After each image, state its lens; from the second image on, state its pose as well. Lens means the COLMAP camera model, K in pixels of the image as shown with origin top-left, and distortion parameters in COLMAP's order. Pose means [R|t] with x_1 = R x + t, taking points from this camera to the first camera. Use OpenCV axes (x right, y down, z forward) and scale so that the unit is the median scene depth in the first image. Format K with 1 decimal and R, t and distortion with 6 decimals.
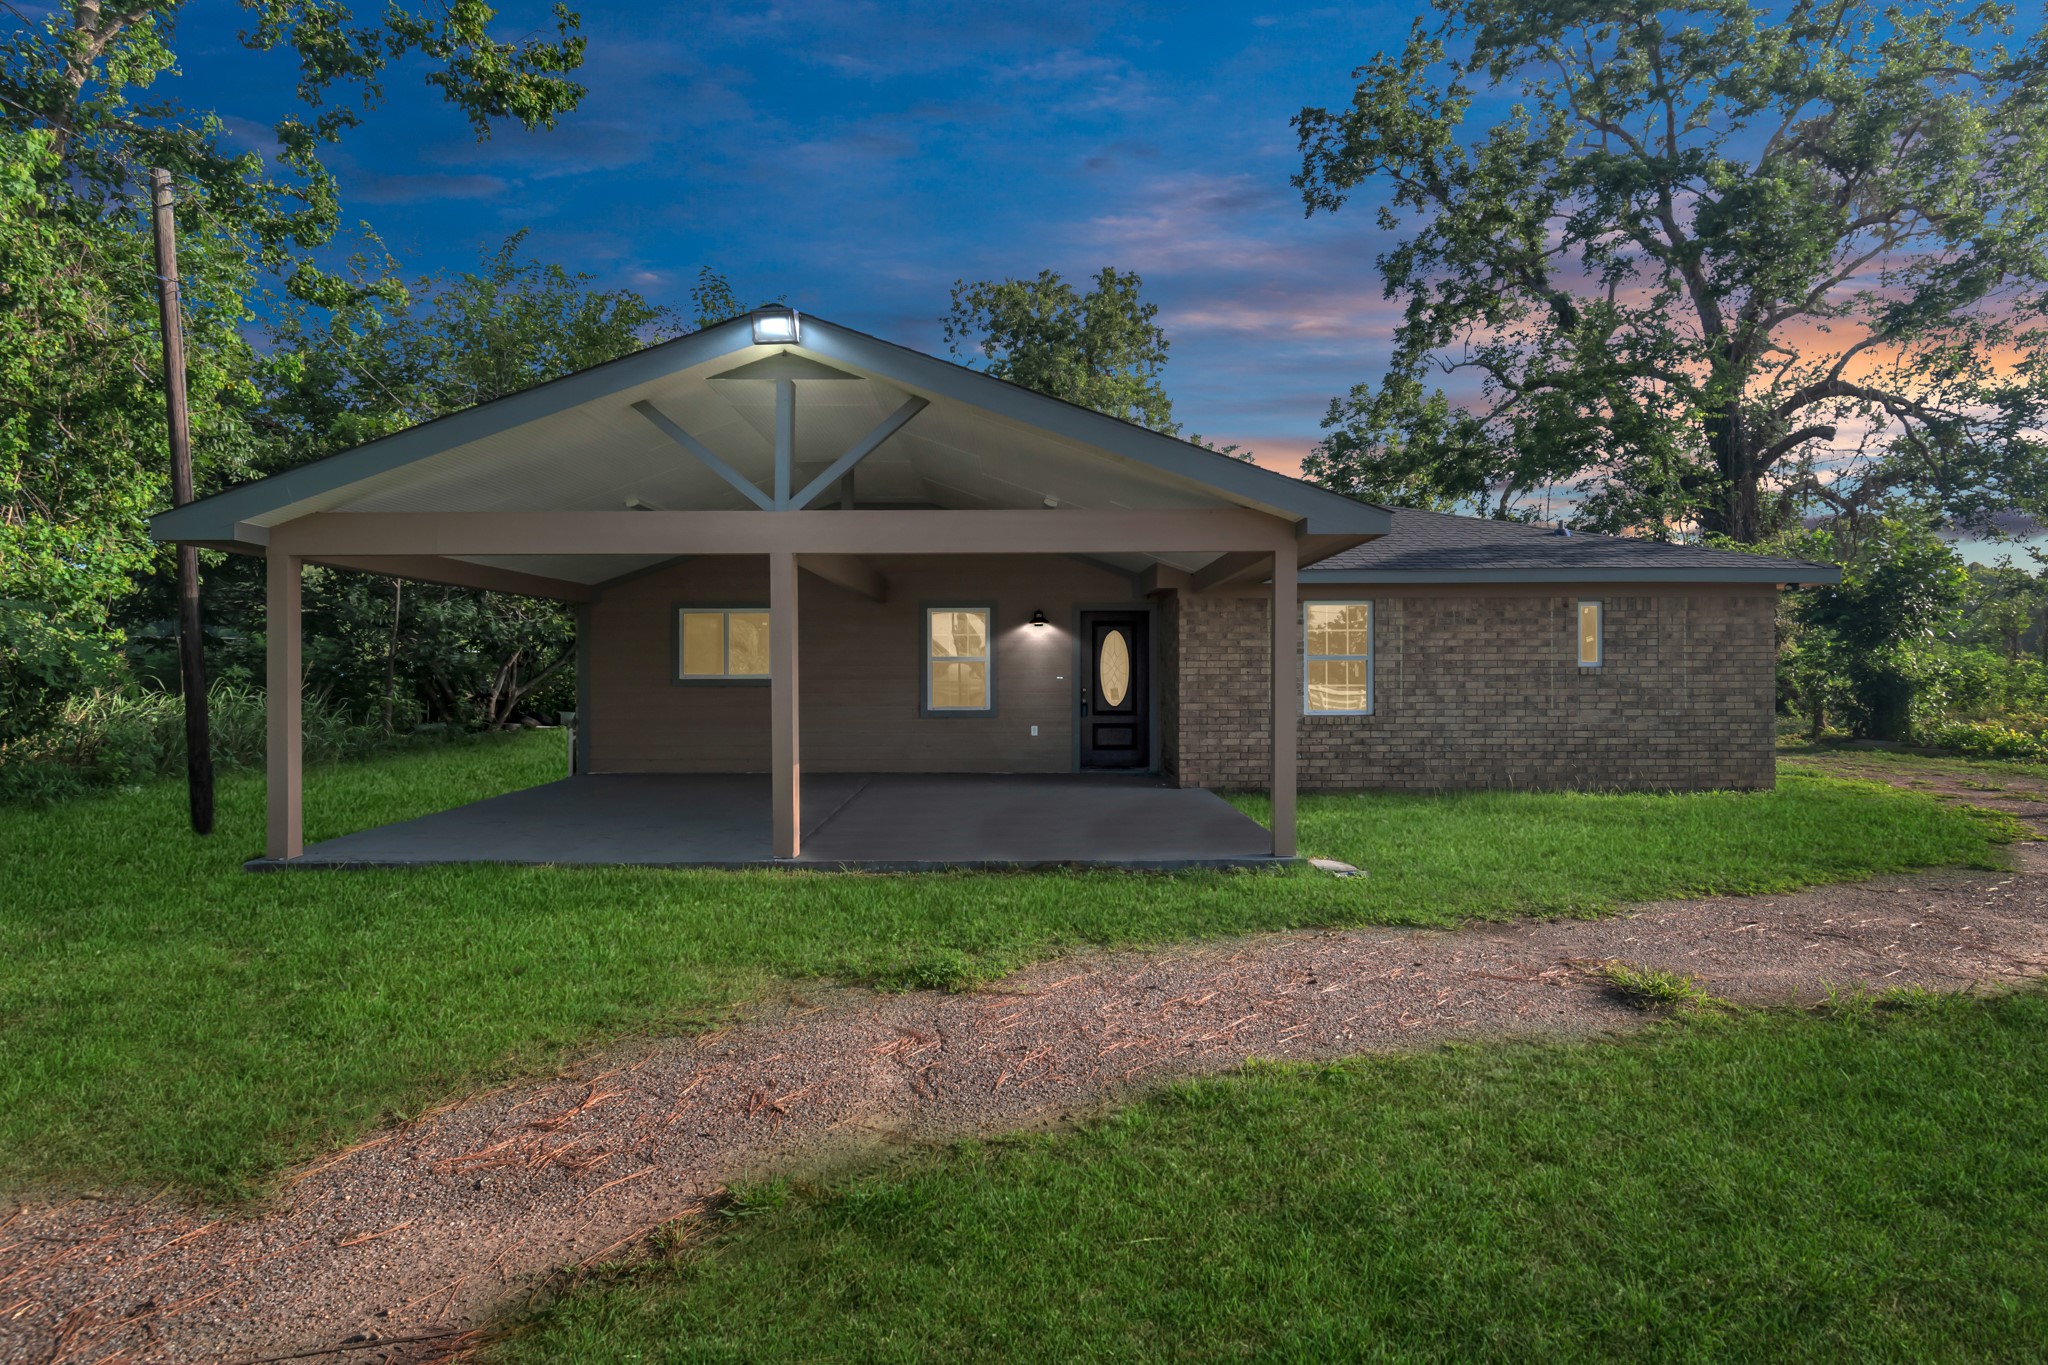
lens RADIAL K [[1137.4, 0, 1014.1], [0, 1137.4, 690.9], [0, 0, 1]] dist [0.007408, -0.003538]
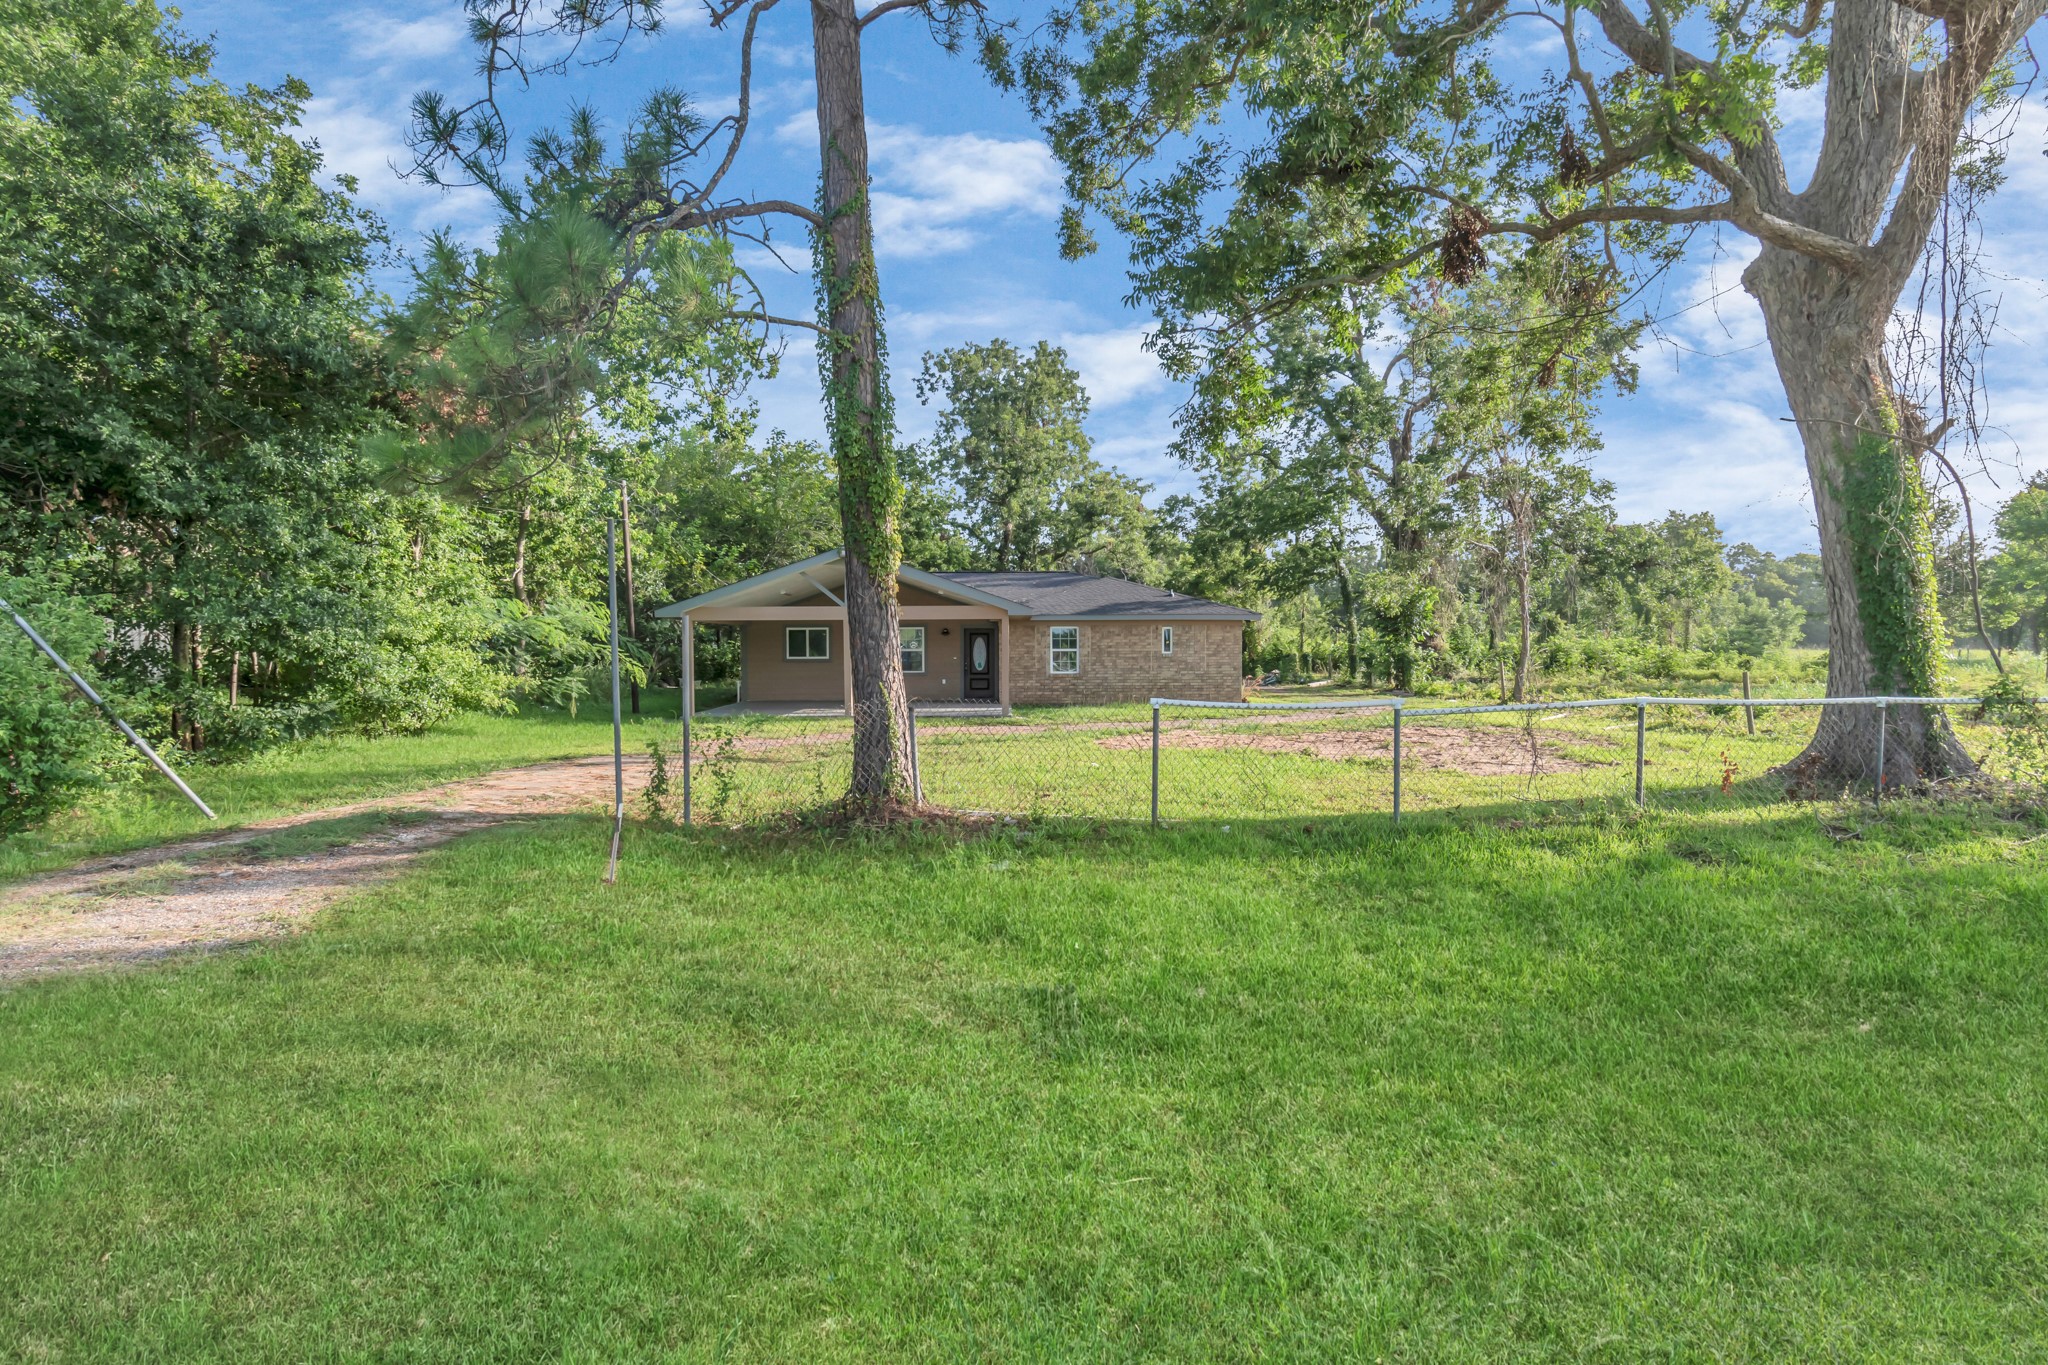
lens RADIAL K [[1137.4, 0, 1038.2], [0, 1137.4, 691.8], [0, 0, 1]] dist [0.007408, -0.003538]
pose [[0.999423, 0.005566, 0.033497, 0.035928], [-0.006310, 0.999735, 0.022126, 0.002331], [-0.033365, -0.022325, 0.999194, -0.330272]]
